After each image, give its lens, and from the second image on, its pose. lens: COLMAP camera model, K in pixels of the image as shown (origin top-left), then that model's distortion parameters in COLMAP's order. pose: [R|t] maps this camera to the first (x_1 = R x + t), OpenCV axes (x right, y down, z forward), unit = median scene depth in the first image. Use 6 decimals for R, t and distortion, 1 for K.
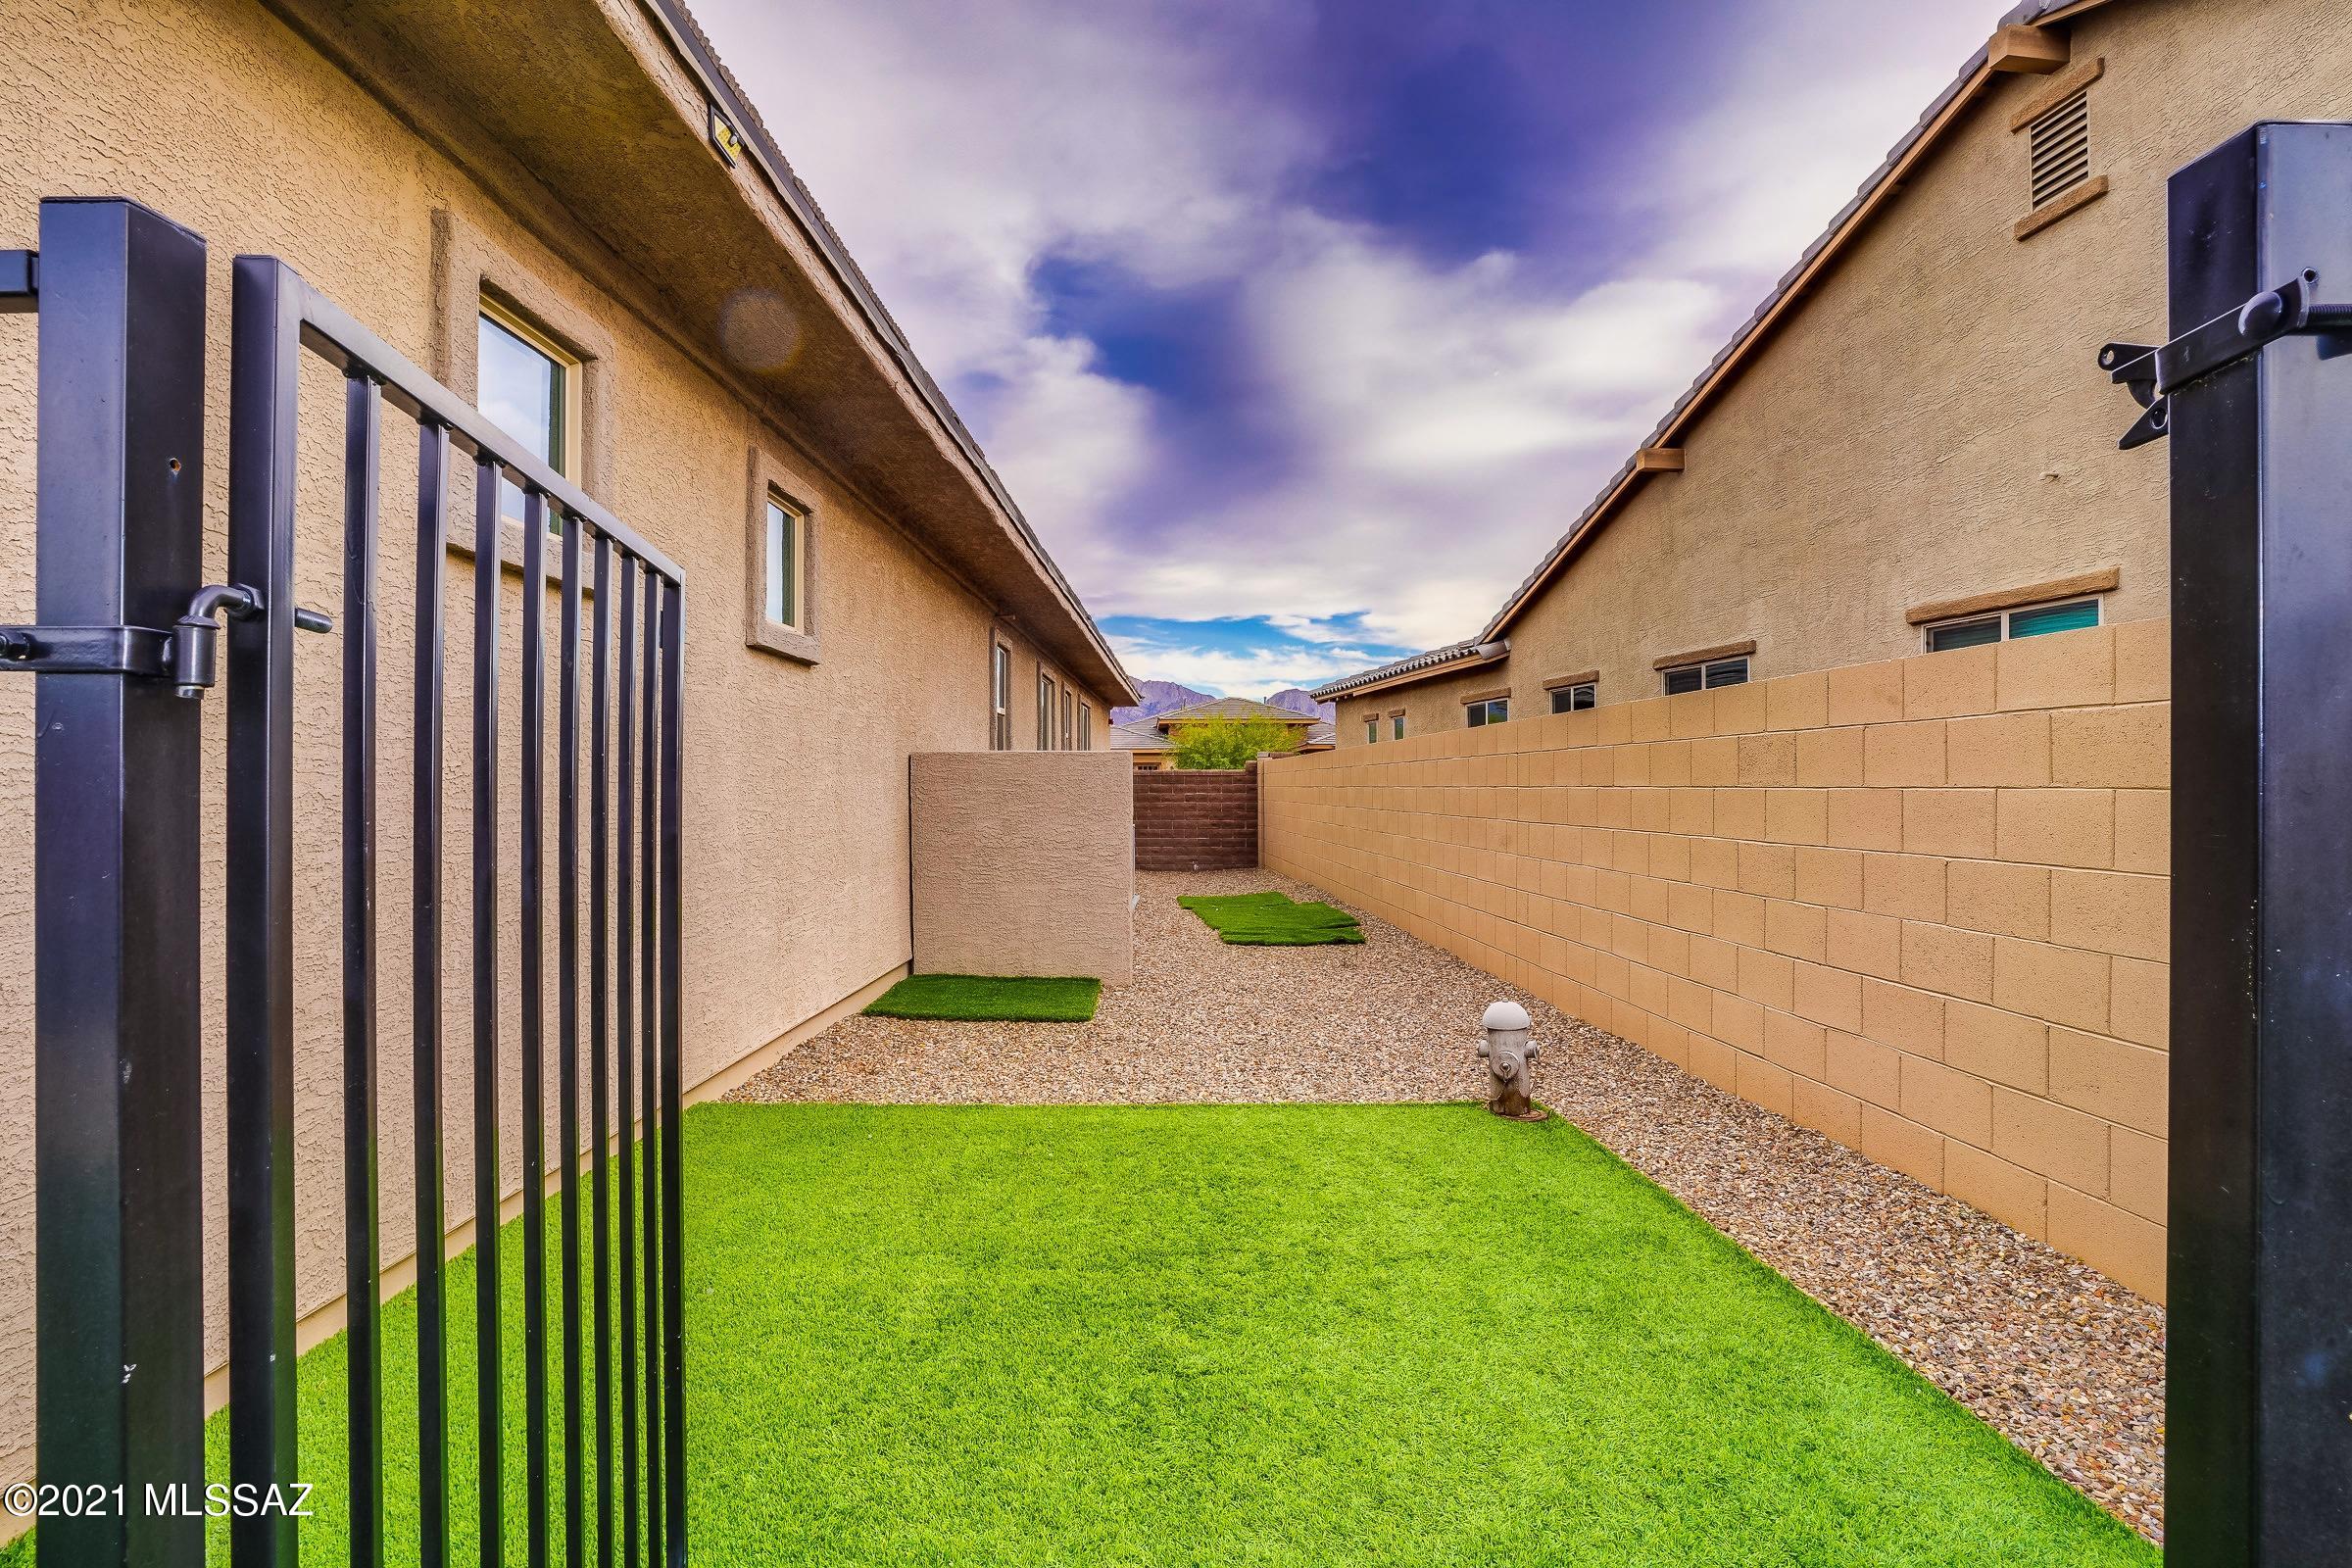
lens RADIAL K [[1172.9, 0, 1169.4], [0, 1172.9, 781.6], [0, 0, 1]] dist [-0.049604, 0.018559]
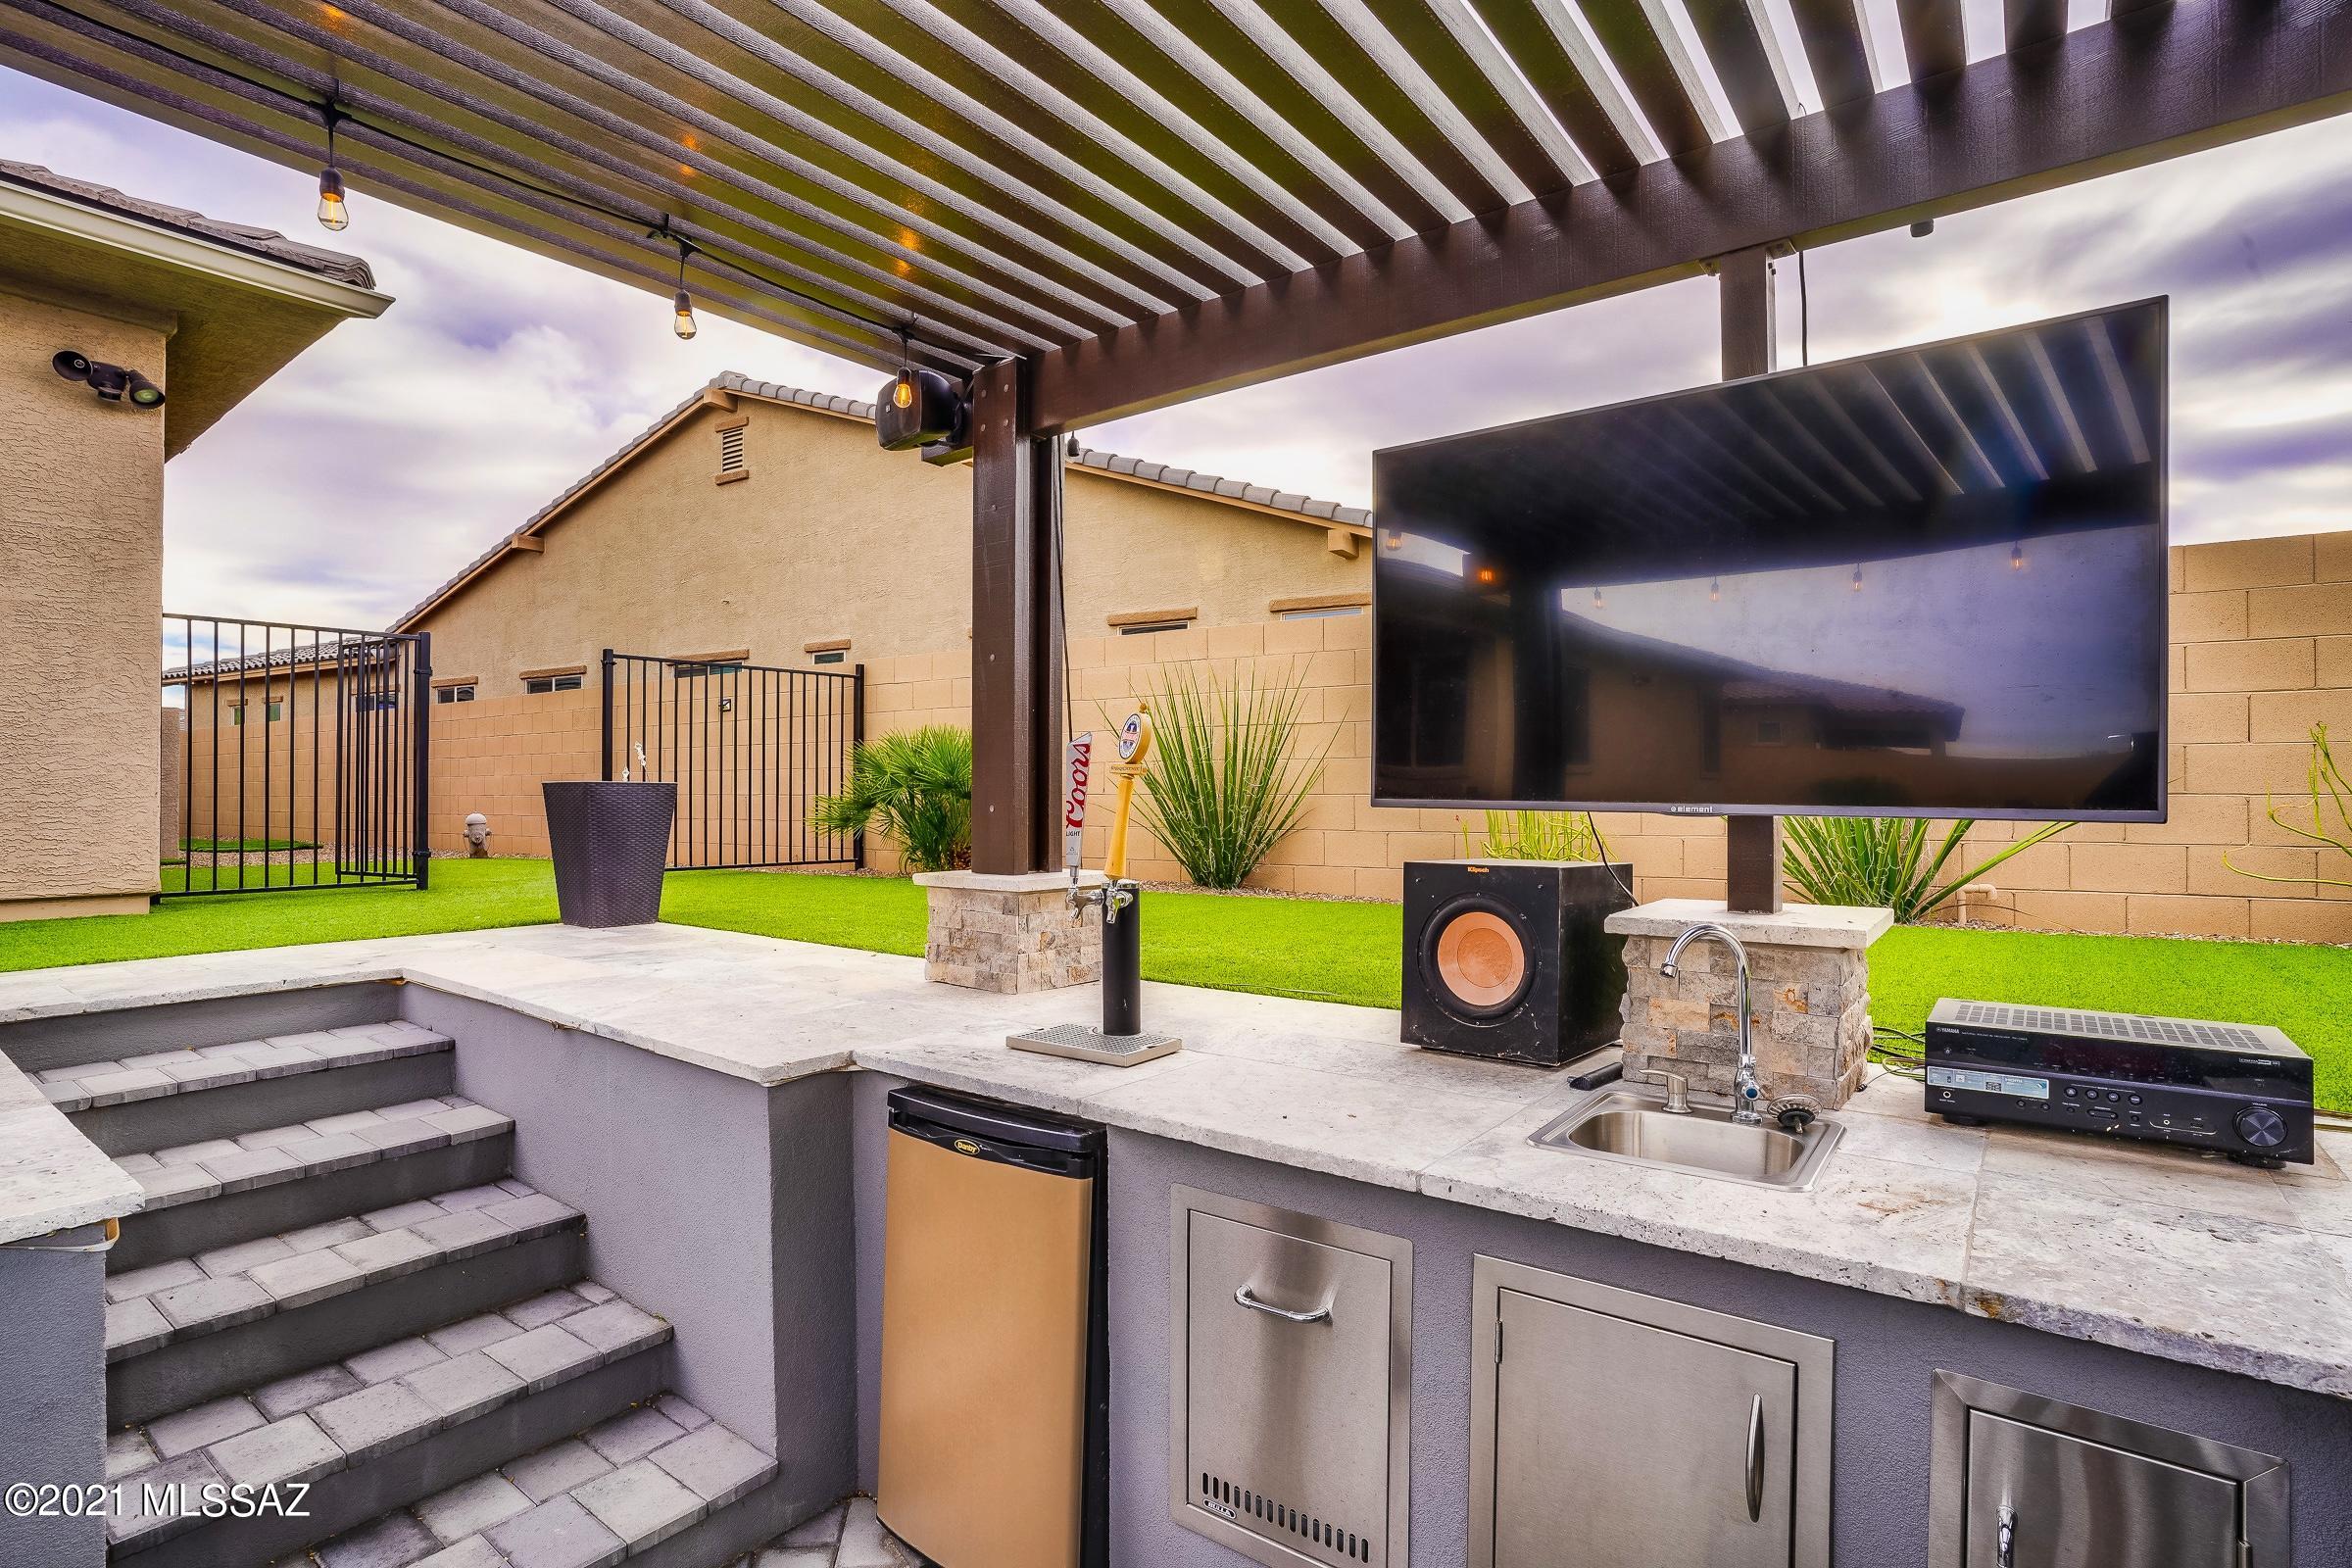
lens RADIAL K [[1172.9, 0, 1169.8], [0, 1172.9, 788.7], [0, 0, 1]] dist [-0.049604, 0.018559]
pose [[0.598691, 0.007443, 0.800946, -0.341243], [-0.000429, 0.999960, -0.008972, 0.073348], [-0.800980, 0.005028, 0.598670, -0.700538]]
